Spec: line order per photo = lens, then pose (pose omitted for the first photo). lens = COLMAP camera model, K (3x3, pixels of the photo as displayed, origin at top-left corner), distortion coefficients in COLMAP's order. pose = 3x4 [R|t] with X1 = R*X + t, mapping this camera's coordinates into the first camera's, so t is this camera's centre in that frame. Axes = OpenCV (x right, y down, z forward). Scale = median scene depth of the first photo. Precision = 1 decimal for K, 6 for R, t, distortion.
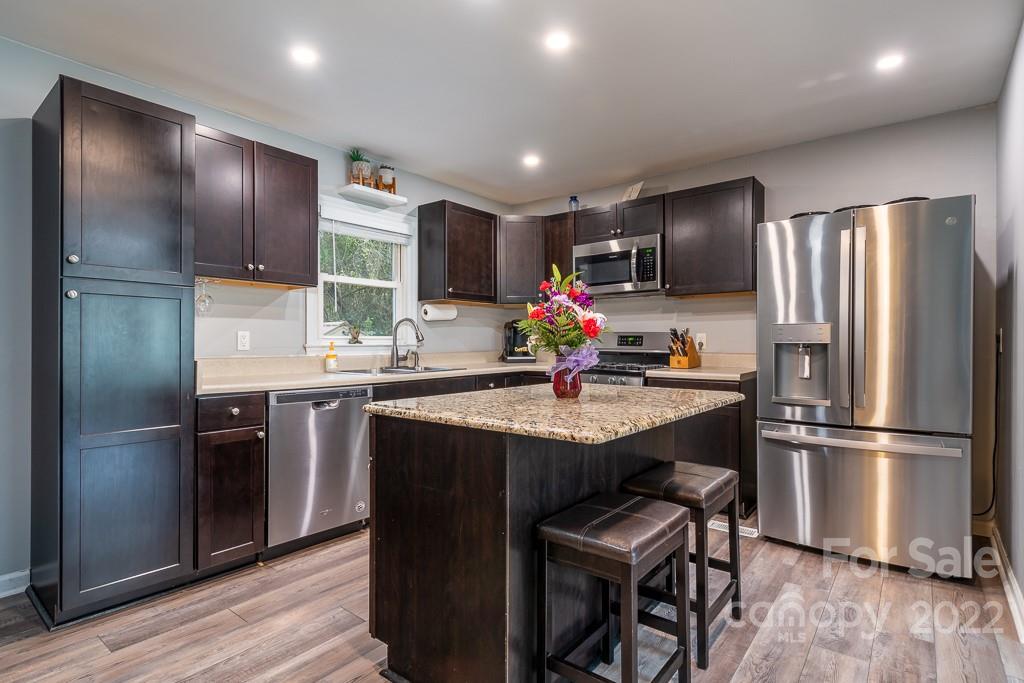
lens RADIAL K [[515.2, 0, 512.0], [0, 515.2, 341.5], [0, 0, 1]] dist [0.001285, 0.000552]
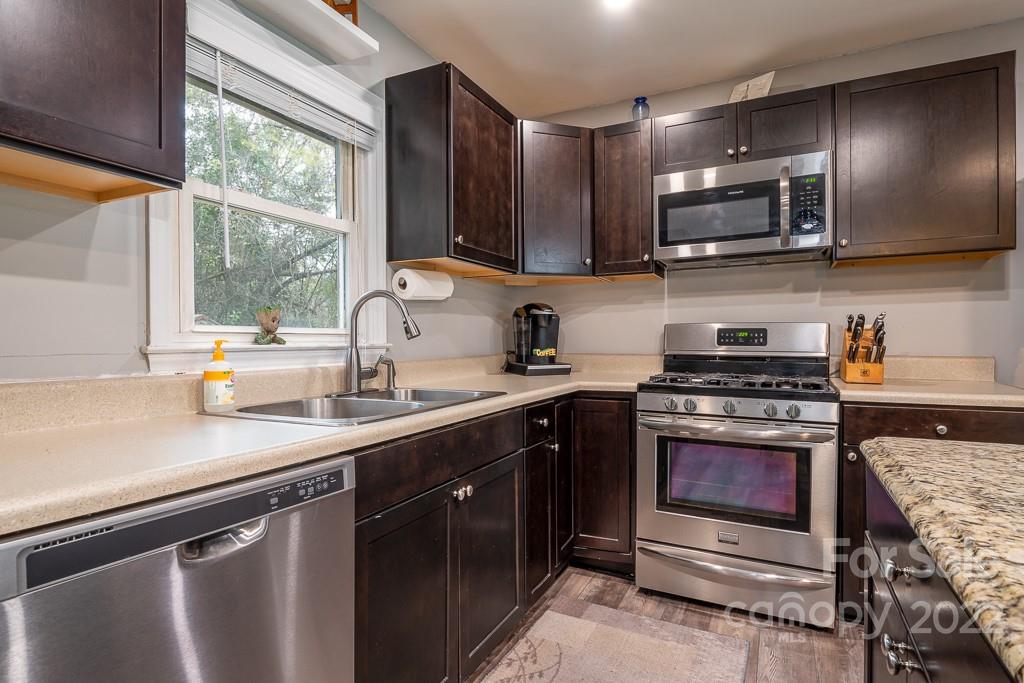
lens RADIAL K [[550.9, 0, 512.0], [0, 550.9, 341.5], [0, 0, 1]] dist [0.014066, -0.000743]
pose [[0.977579, -0.004743, 0.210515, -0.182617], [0.004901, 0.999988, -0.000230, 0.002755], [-0.210512, 0.001256, 0.977591, 0.443240]]
